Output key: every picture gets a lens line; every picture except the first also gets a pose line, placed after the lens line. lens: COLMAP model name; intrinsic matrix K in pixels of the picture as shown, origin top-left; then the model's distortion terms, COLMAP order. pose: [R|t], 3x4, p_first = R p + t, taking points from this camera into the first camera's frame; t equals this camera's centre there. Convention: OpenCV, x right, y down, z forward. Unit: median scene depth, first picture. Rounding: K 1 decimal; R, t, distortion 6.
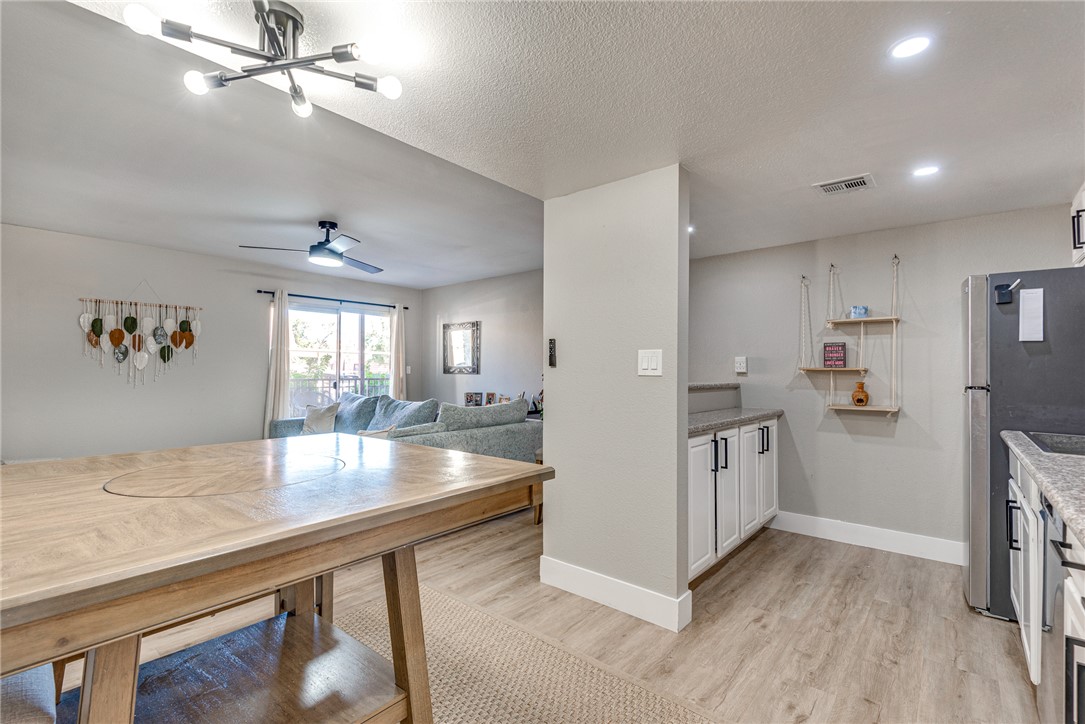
lens RADIAL K [[498.9, 0, 538.5], [0, 498.9, 362.9], [0, 0, 1]] dist [0.025291, -0.017034]
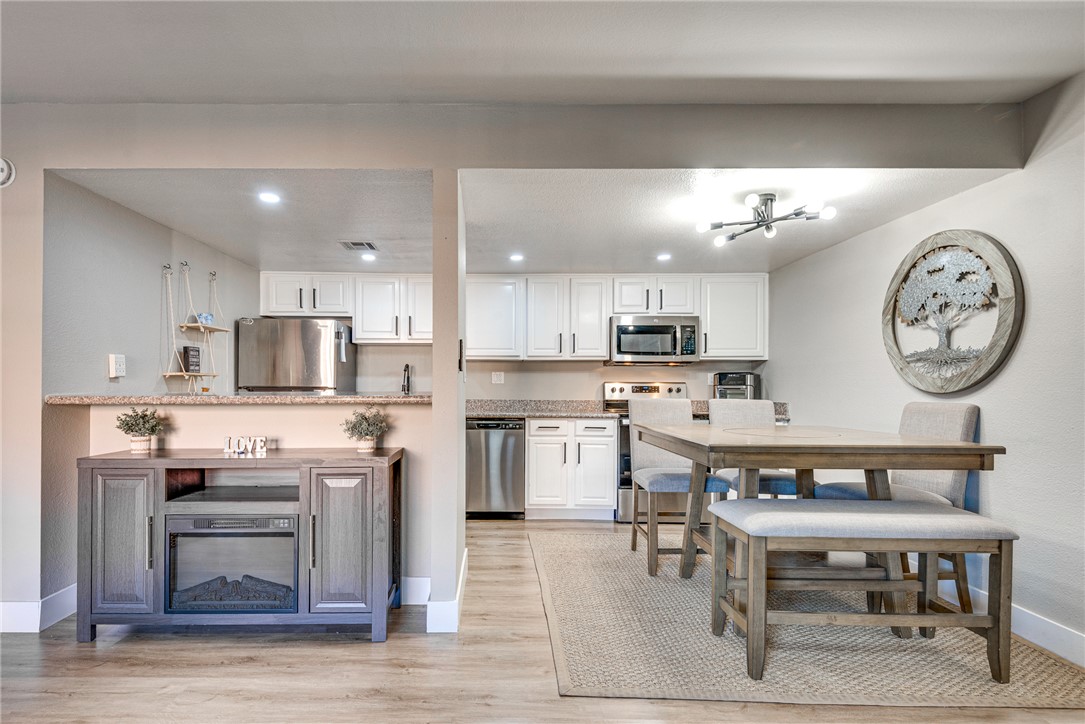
lens RADIAL K [[529.7, 0, 487.3], [0, 529.7, 383.0], [0, 0, 1]] dist [0.021368, -0.022949]
pose [[-0.639288, -0.007064, 0.768935, -0.576635], [-0.021995, 0.999717, -0.009103, 0.026671], [-0.768653, -0.022732, -0.639262, 1.263605]]
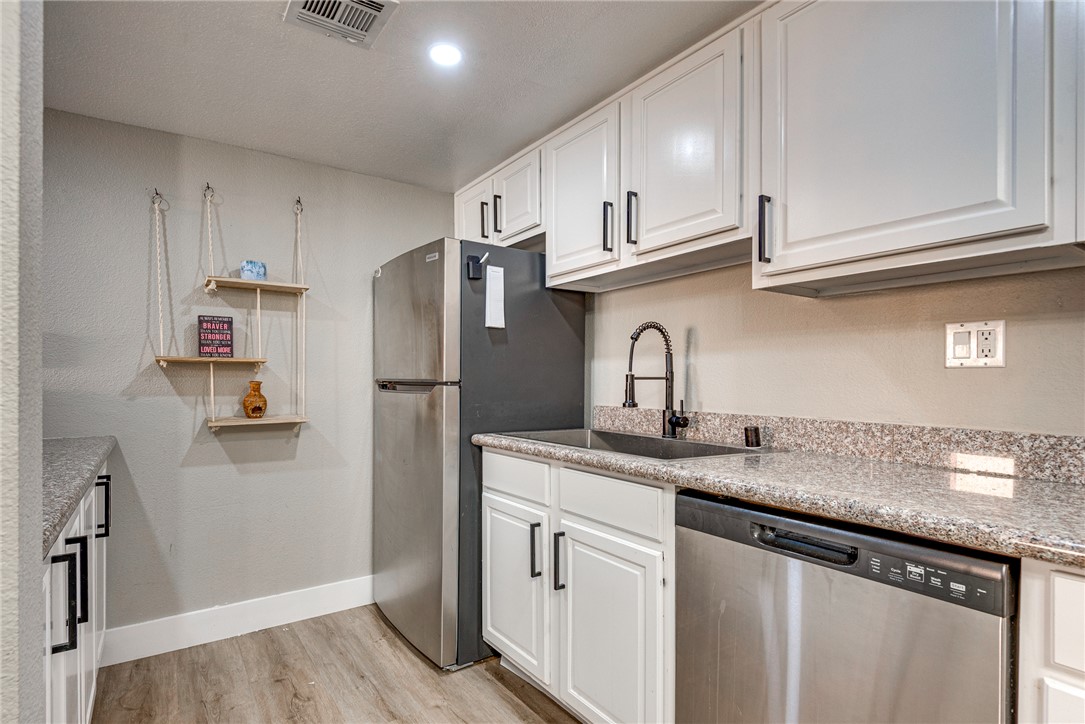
lens RADIAL K [[533.2, 0, 498.2], [0, 533.2, 380.8], [0, 0, 1]] dist [0.011213, -0.000479]
pose [[0.295066, -0.008842, 0.955436, 0.078111], [-0.015254, 0.999786, 0.013963, 0.023873], [-0.955355, -0.018695, 0.294868, 0.502668]]
